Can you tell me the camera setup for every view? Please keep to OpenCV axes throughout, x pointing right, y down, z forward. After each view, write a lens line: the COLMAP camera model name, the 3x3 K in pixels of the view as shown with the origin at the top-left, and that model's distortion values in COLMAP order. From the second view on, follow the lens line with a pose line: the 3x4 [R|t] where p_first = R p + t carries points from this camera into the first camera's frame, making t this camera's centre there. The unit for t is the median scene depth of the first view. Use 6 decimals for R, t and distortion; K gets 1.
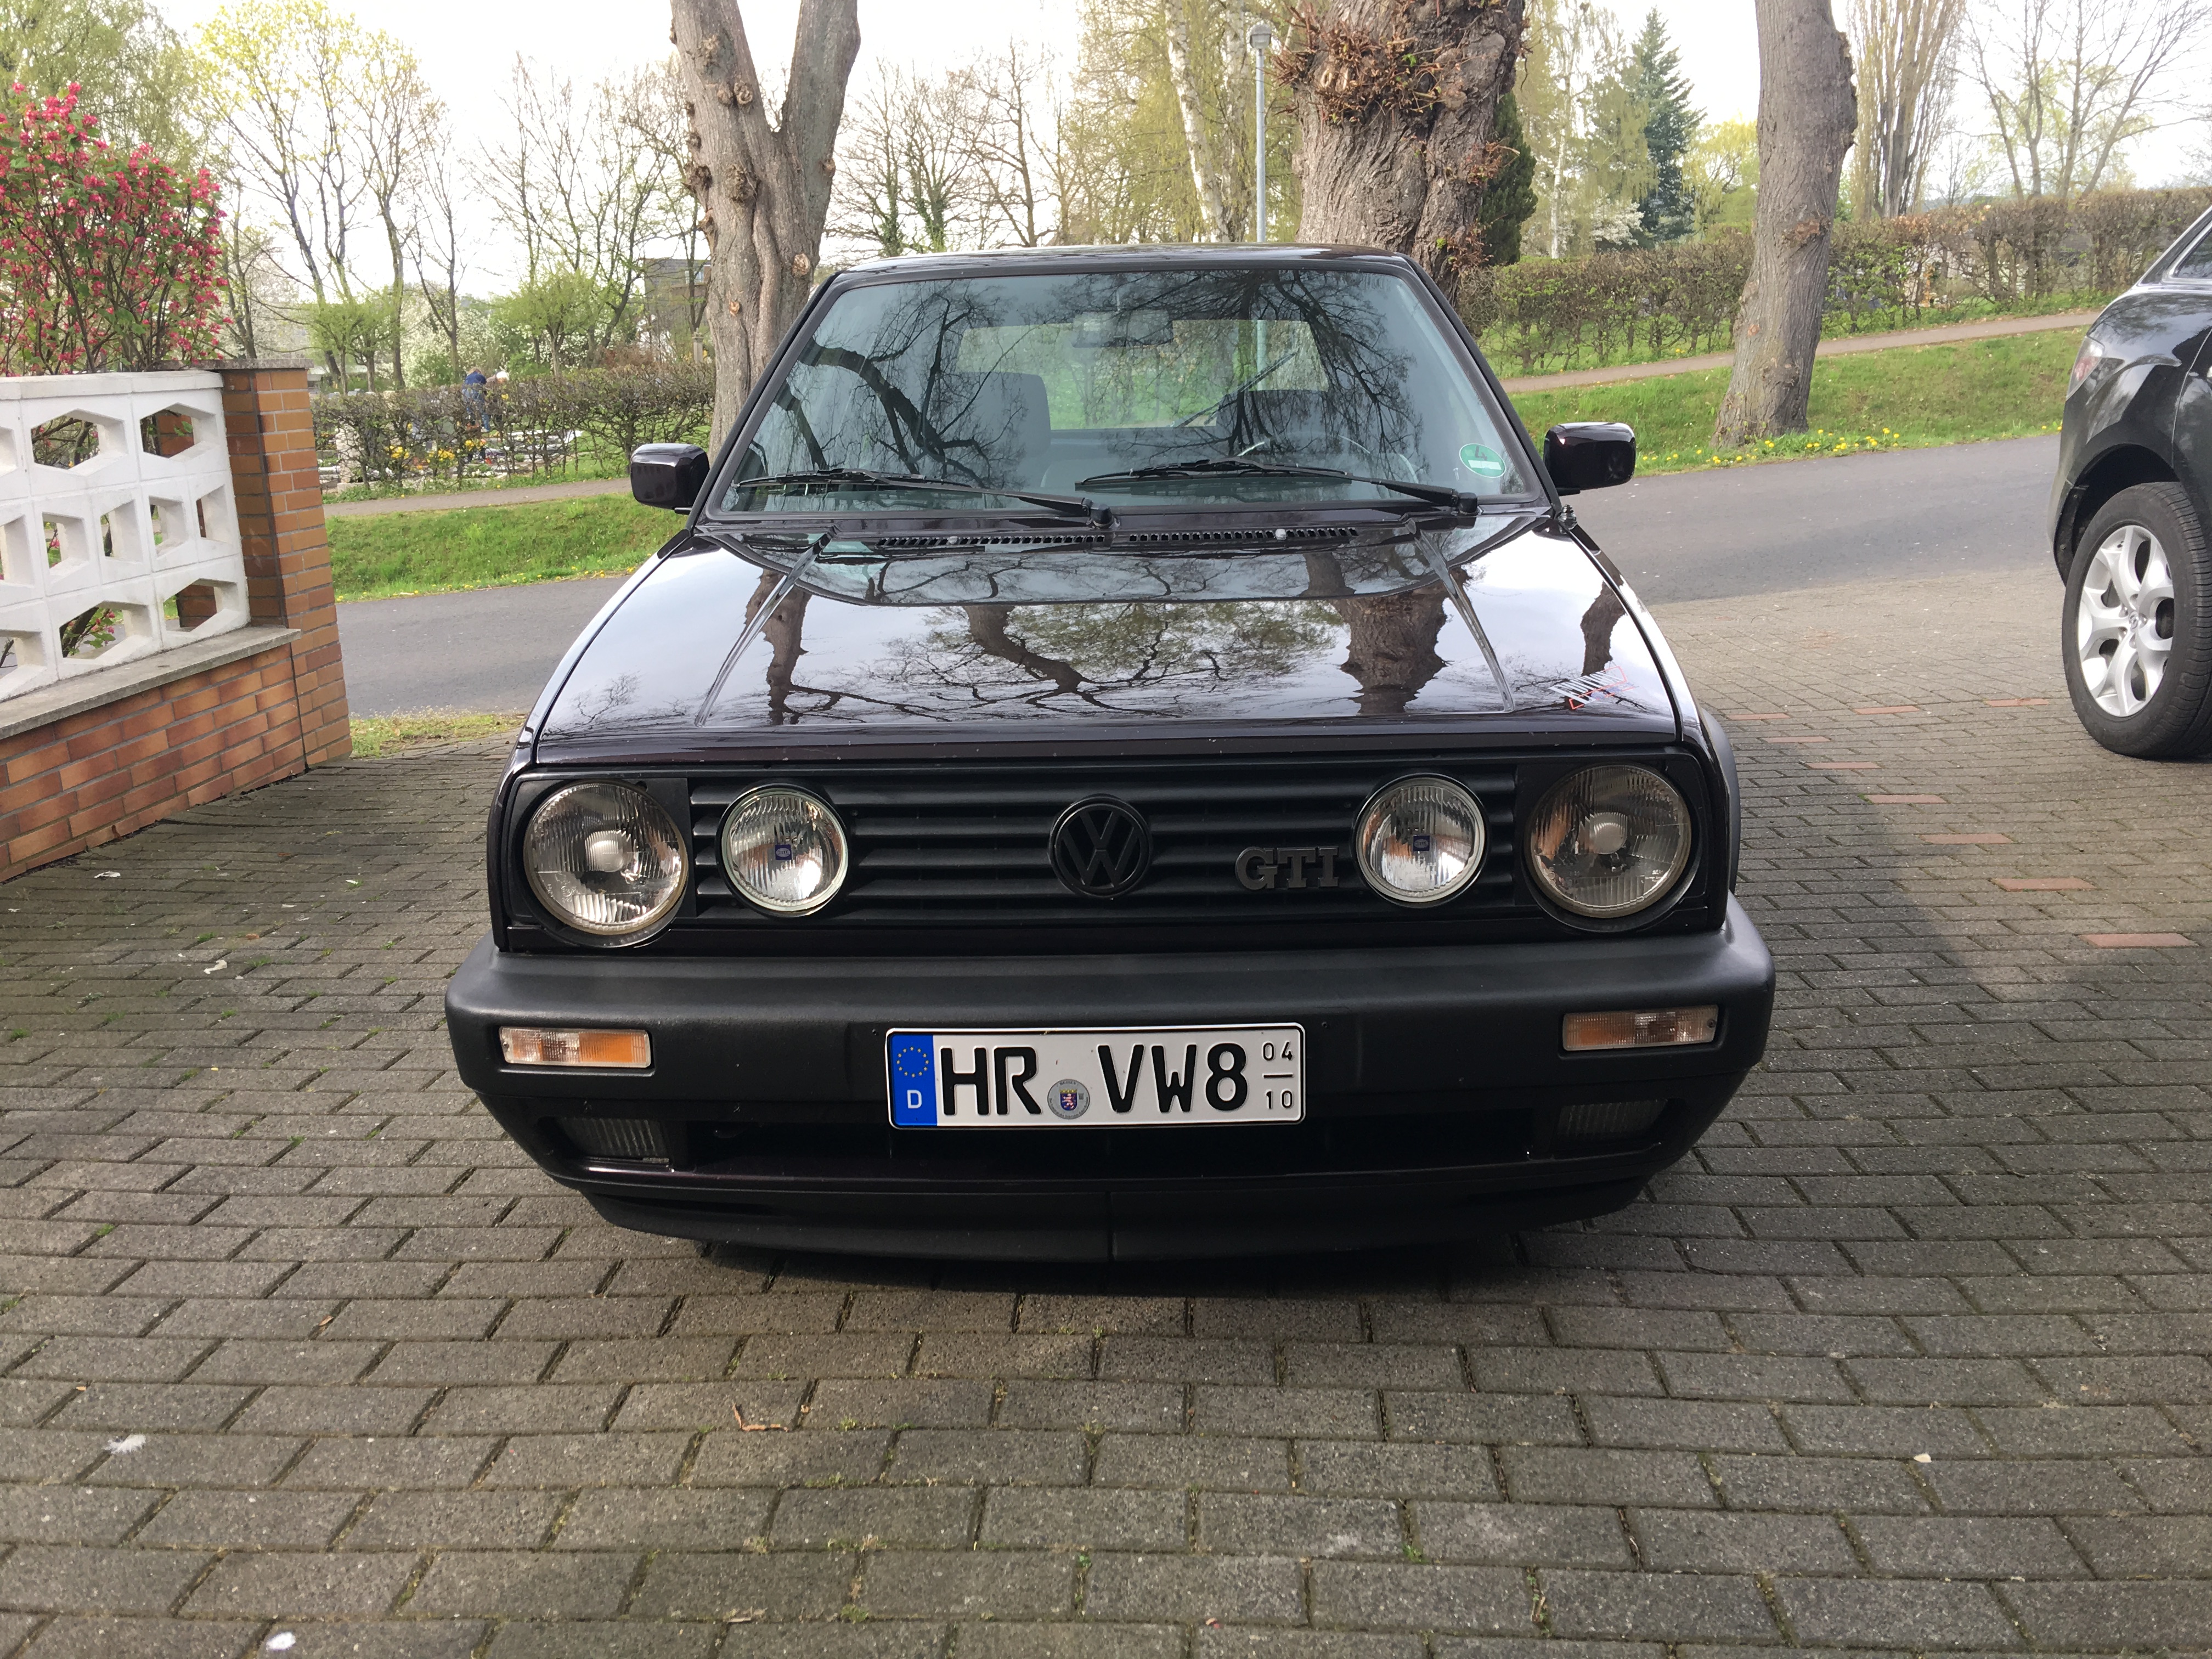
lens RADIAL K [[1857.2, 0, 1127.6], [0, 1857.2, 827.2], [0, 0, 1]] dist [0.060993, -0.108021]
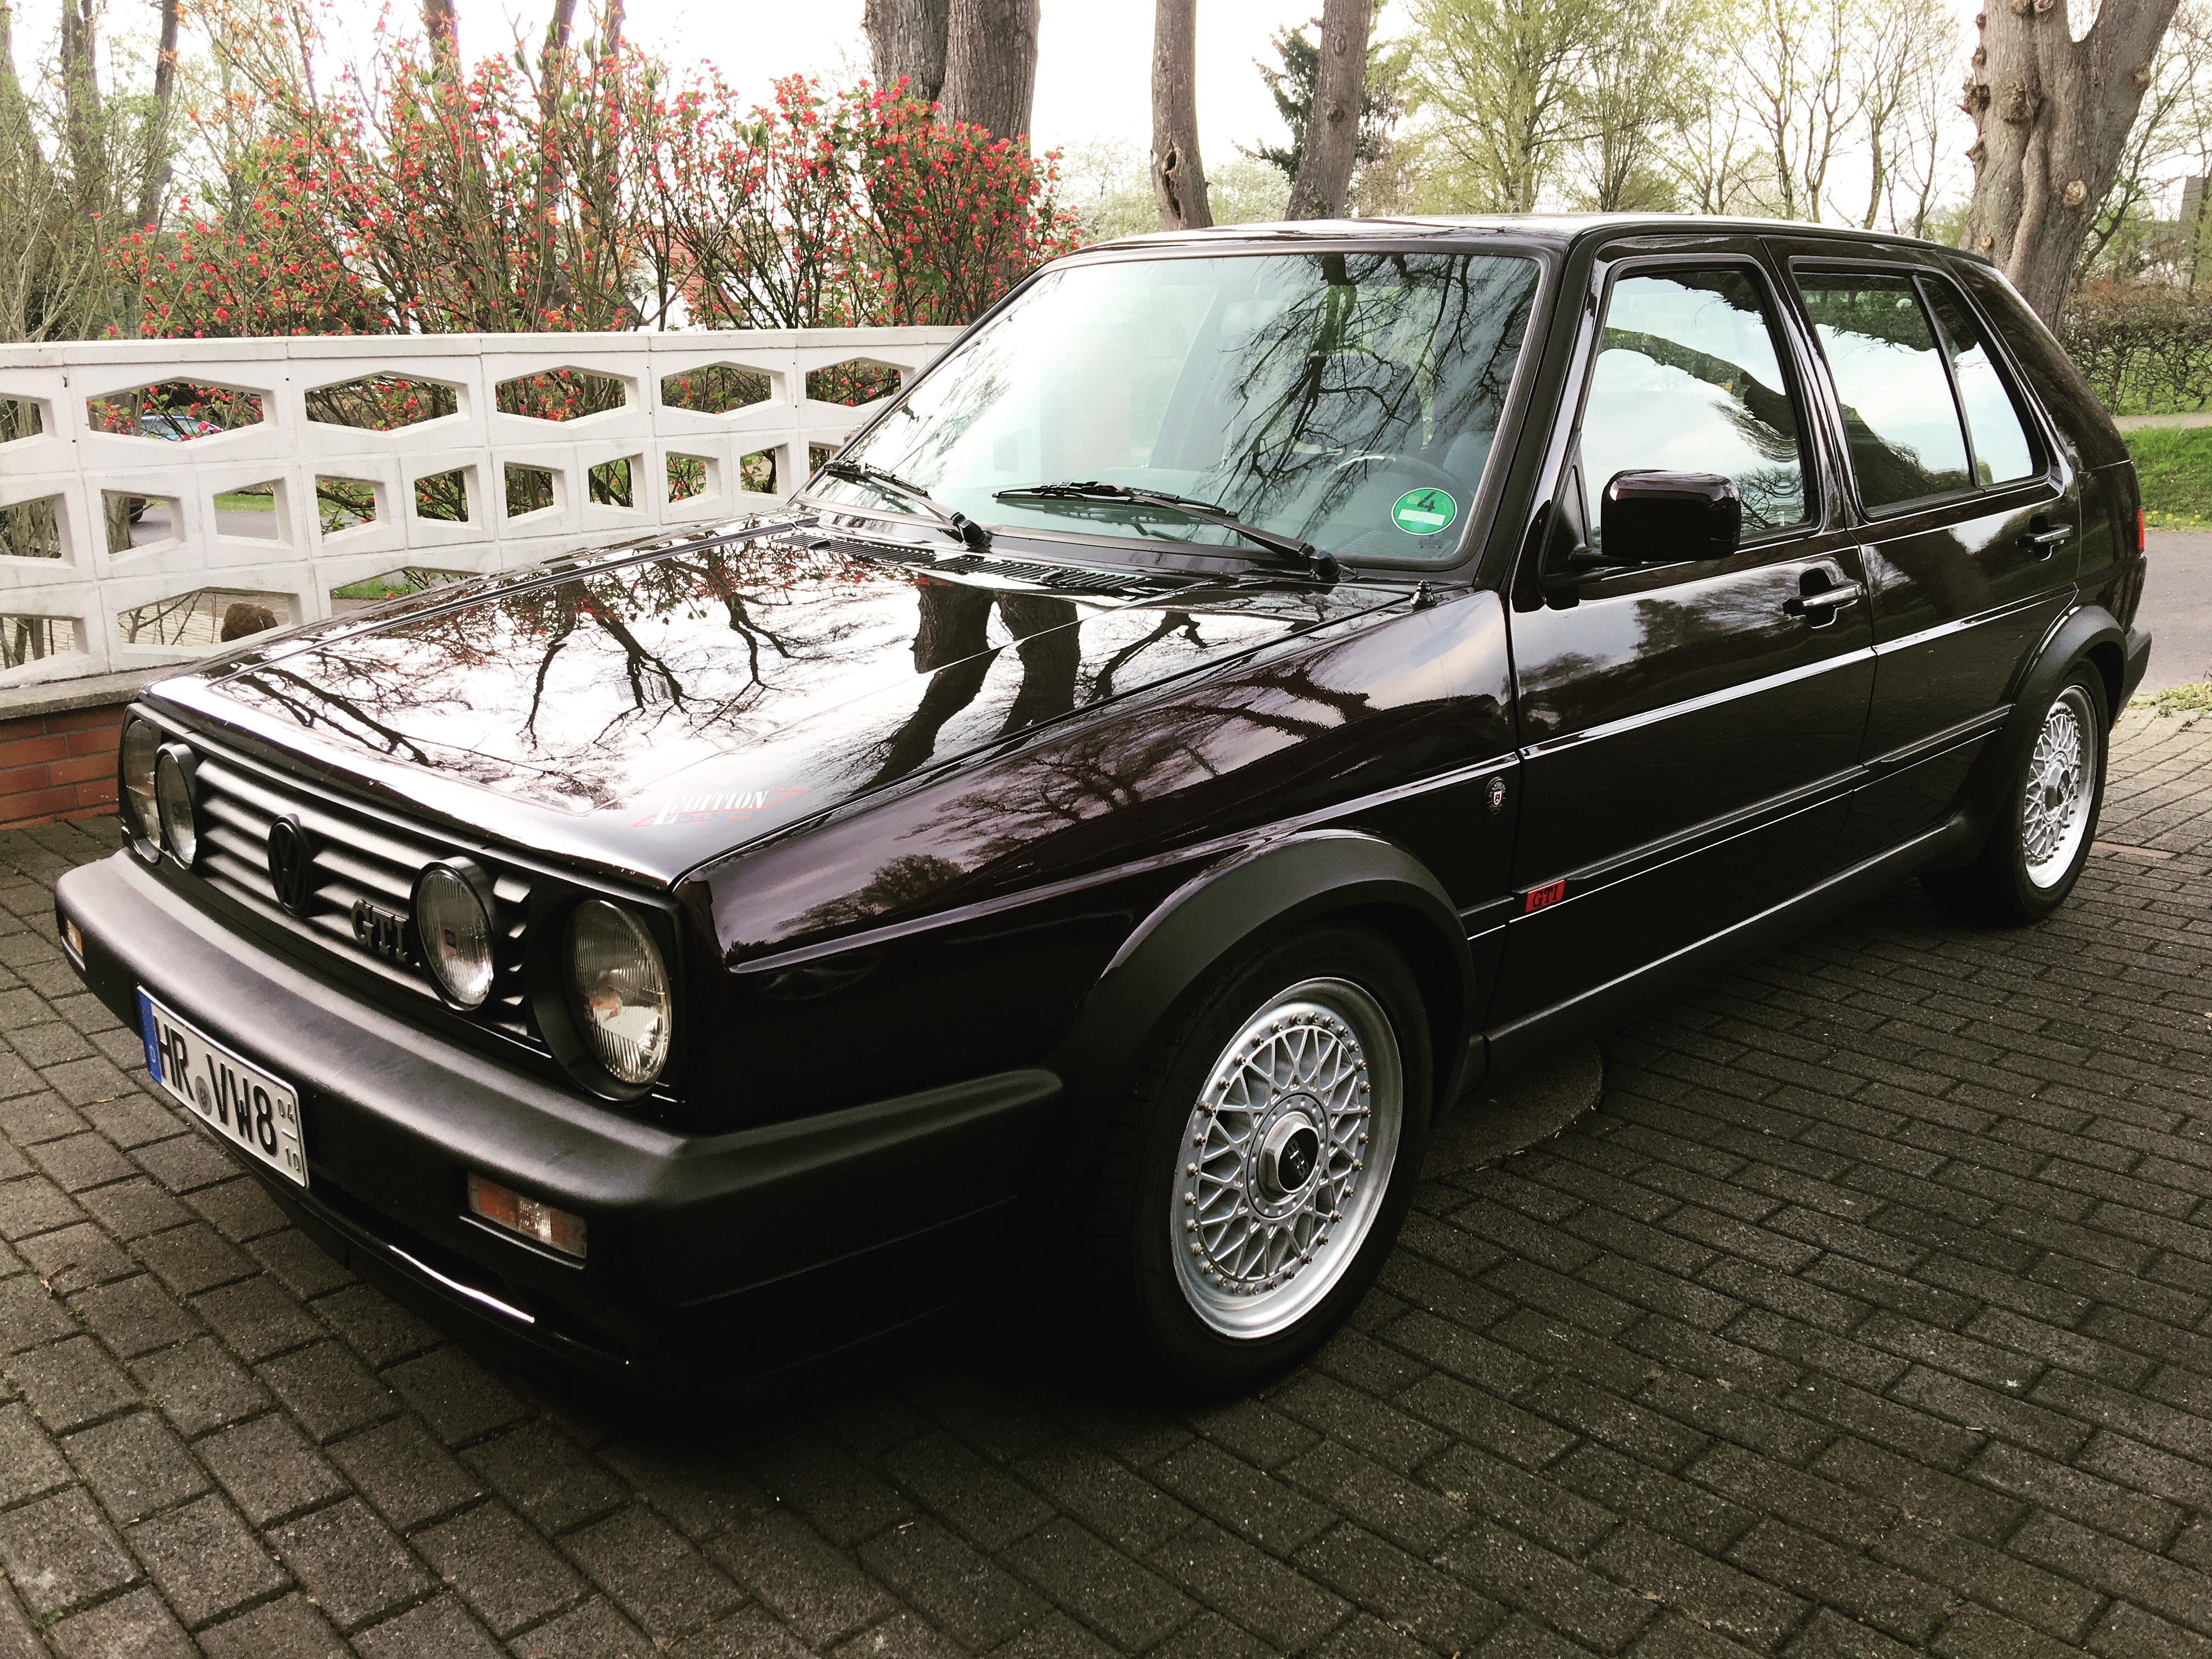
lens RADIAL K [[1857.2, 0, 1127.6], [0, 1857.2, 827.2], [0, 0, 1]] dist [0.060993, -0.108021]
pose [[0.733398, 0.201869, -0.649135, 0.126681], [-0.177713, 0.978619, 0.103551, -0.025425], [0.656159, 0.039415, 0.753592, 0.069575]]
